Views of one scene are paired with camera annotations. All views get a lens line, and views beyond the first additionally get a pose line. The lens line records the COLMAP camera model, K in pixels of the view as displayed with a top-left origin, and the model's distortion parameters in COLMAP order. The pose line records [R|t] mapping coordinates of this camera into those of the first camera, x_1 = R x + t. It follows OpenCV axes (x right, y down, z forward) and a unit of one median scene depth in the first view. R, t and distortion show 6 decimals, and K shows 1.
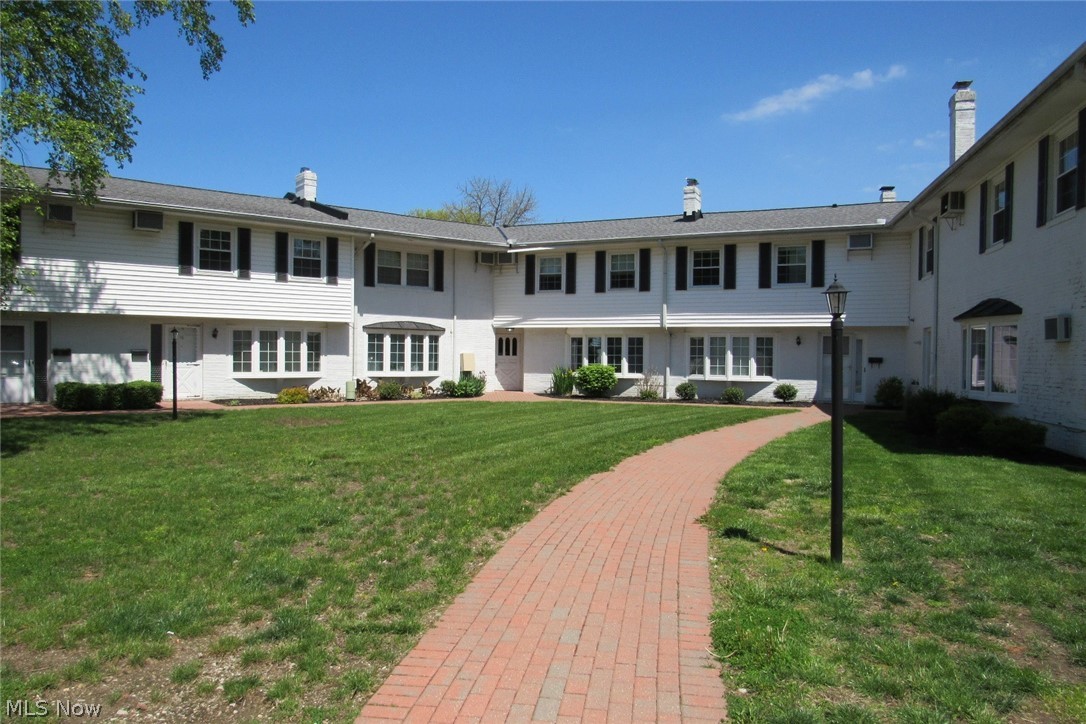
lens RADIAL K [[779.1, 0, 544.9], [0, 779.1, 364.2], [0, 0, 1]] dist [-0.003943, -0.000174]
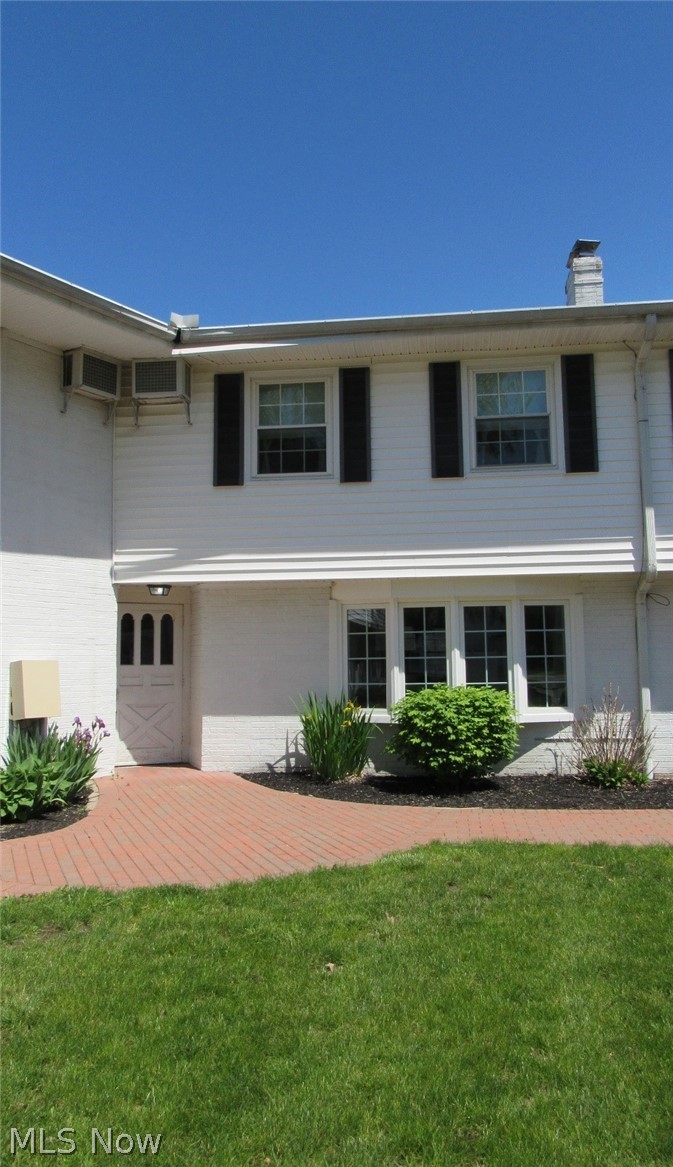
lens RADIAL K [[870.5, 0, 334.3], [0, 870.5, 571.2], [0, 0, 1]] dist [-0.002247, 0.001302]
pose [[0.952124, 0.001823, 0.305706, -0.094280], [0.027917, 0.995285, -0.092884, -0.015393], [-0.304434, 0.096972, 0.947584, 0.640235]]
